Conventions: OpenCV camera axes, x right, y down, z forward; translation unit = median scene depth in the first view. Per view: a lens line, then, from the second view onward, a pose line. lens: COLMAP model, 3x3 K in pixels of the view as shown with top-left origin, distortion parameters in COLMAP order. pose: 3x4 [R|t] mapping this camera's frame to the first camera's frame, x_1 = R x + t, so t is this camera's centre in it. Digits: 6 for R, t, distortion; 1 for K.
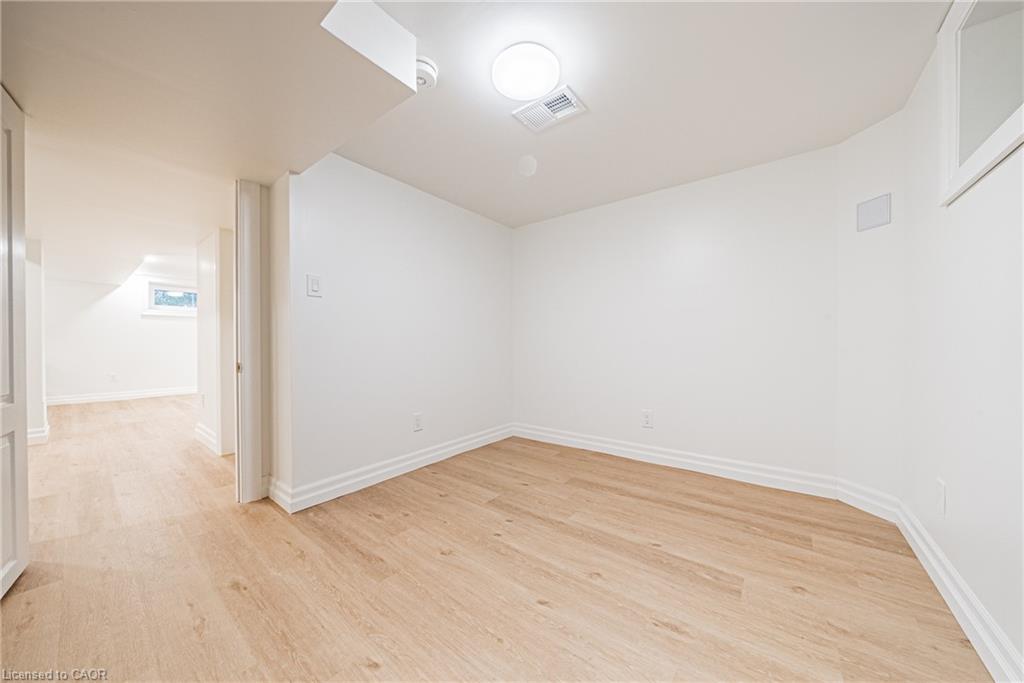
lens RADIAL K [[353.9, 0, 486.8], [0, 353.9, 346.9], [0, 0, 1]] dist [-0.000493, -0.000278]
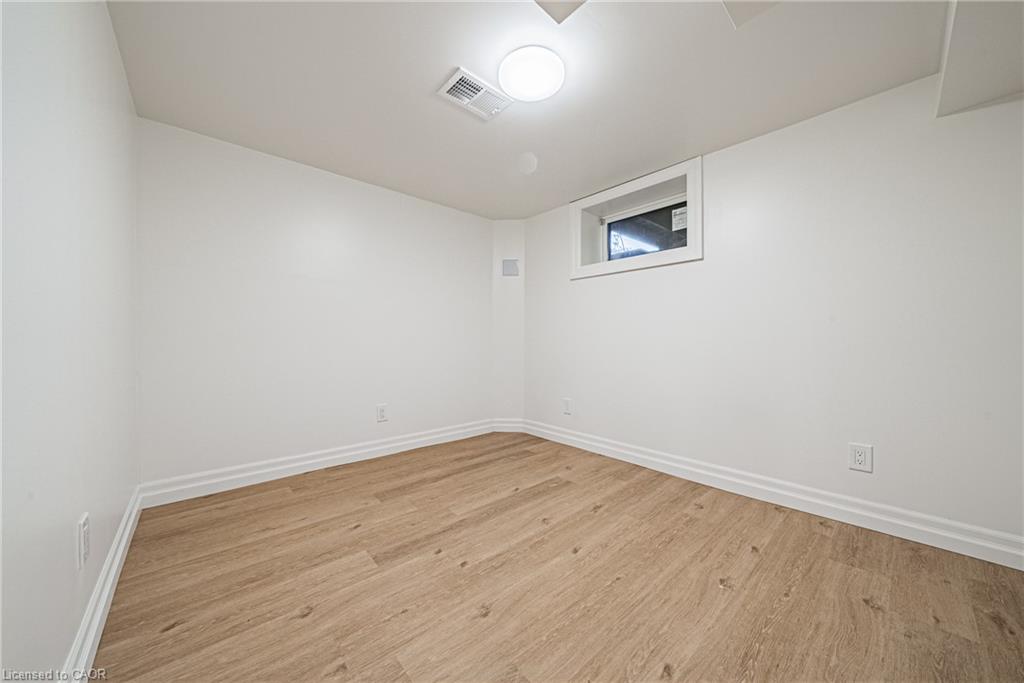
lens RADIAL K [[354.0, 0, 536.2], [0, 354.0, 338.9], [0, 0, 1]] dist [-0.001265, -0.000192]
pose [[0.108756, 0.009402, 0.994024, -0.685764], [0.004298, 0.999941, -0.009928, 0.013780], [-0.994059, 0.005352, 0.108710, 0.653738]]
